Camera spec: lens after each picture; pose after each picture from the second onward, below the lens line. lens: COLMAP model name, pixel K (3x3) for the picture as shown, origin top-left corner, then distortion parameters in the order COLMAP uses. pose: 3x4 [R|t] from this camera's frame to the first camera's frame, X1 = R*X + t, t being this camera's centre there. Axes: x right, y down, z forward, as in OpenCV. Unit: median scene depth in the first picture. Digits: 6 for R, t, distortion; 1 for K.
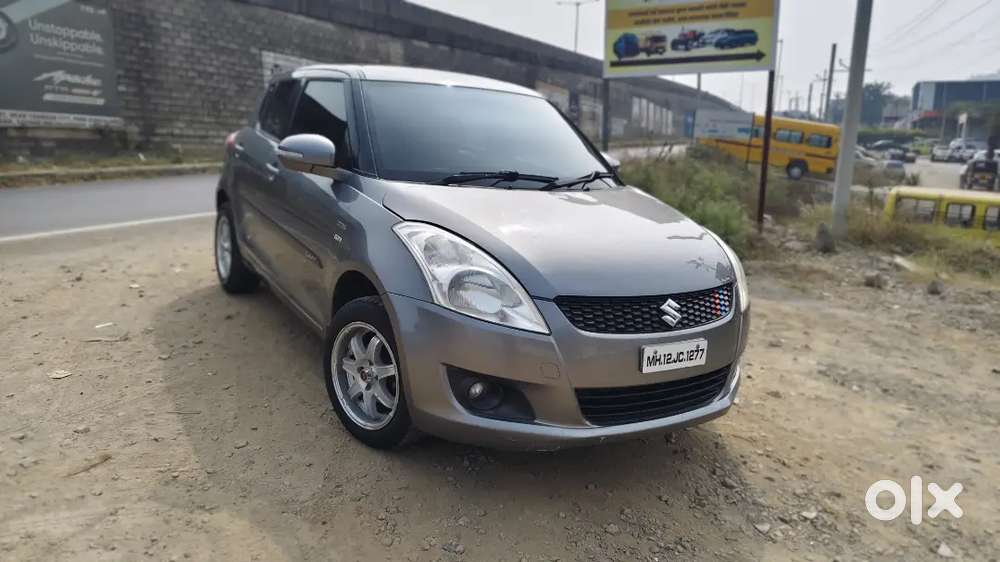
lens RADIAL K [[683.2, 0, 511.1], [0, 683.2, 282.4], [0, 0, 1]] dist [0.005380, -0.008237]
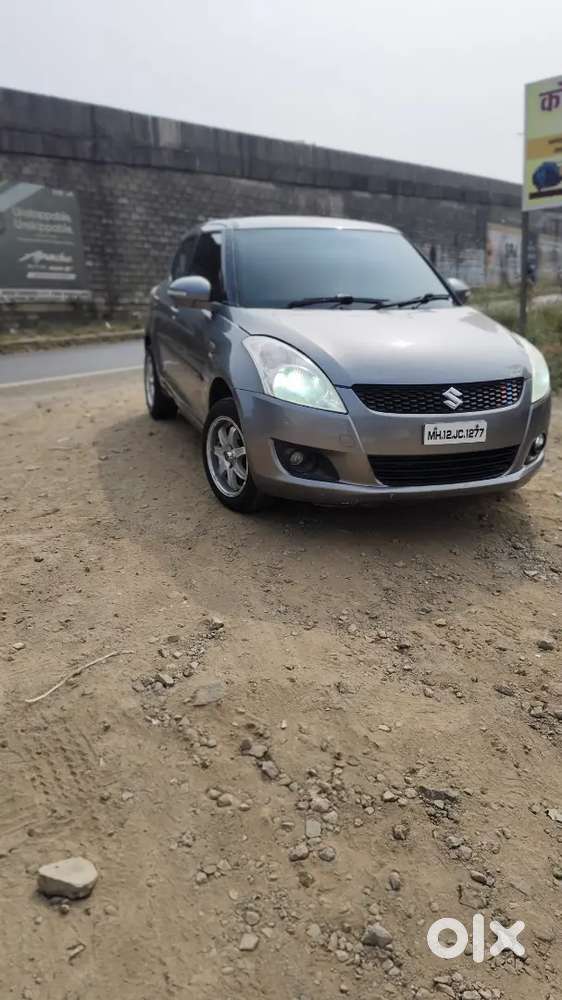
lens RADIAL K [[660.7, 0, 285.5], [0, 660.7, 498.5], [0, 0, 1]] dist [0.035180, -0.029284]
pose [[0.970316, 0.009396, -0.241660, 0.054533], [0.013024, 0.995765, 0.091011, 0.026404], [0.241491, -0.091457, 0.966084, -0.060287]]
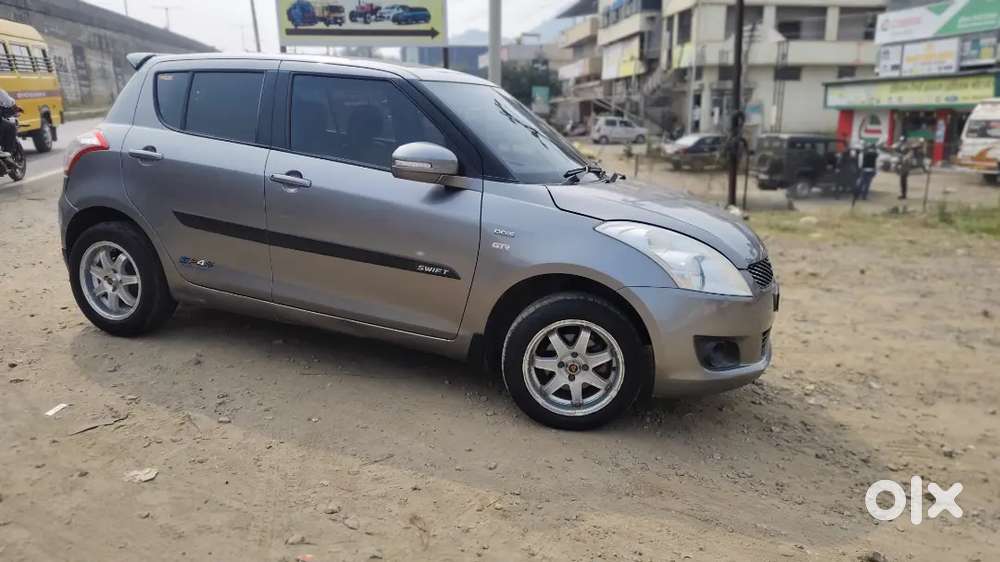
lens RADIAL K [[683.2, 0, 511.1], [0, 683.2, 282.4], [0, 0, 1]] dist [0.005380, -0.008237]
pose [[0.792769, -0.163062, 0.587305, -0.232899], [0.130084, 0.986615, 0.098334, -0.029502], [-0.595479, -0.001558, 0.803370, 0.050072]]
